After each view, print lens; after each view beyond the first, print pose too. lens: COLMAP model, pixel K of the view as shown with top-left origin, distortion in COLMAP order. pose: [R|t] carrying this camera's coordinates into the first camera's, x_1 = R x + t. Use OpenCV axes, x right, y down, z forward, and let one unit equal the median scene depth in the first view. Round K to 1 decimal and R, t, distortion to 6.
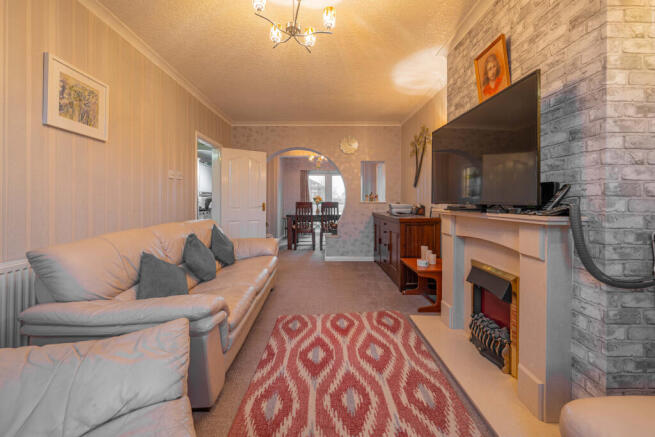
lens RADIAL K [[260.1, 0, 330.7], [0, 260.1, 198.6], [0, 0, 1]] dist [-0.001801, -0.000314]
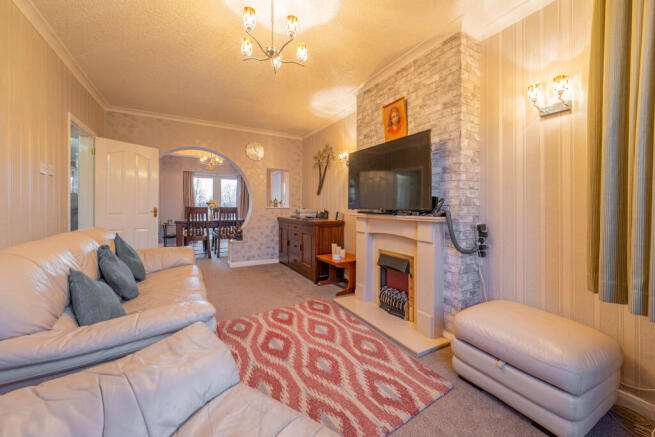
lens RADIAL K [[253.2, 0, 342.4], [0, 253.2, 203.6], [0, 0, 1]] dist [0.000252, -0.000099]
pose [[0.859788, 0.014717, 0.510439, -0.382869], [-0.013705, 0.999890, -0.005744, -0.000702], [-0.510468, -0.002057, 0.859895, -0.081404]]
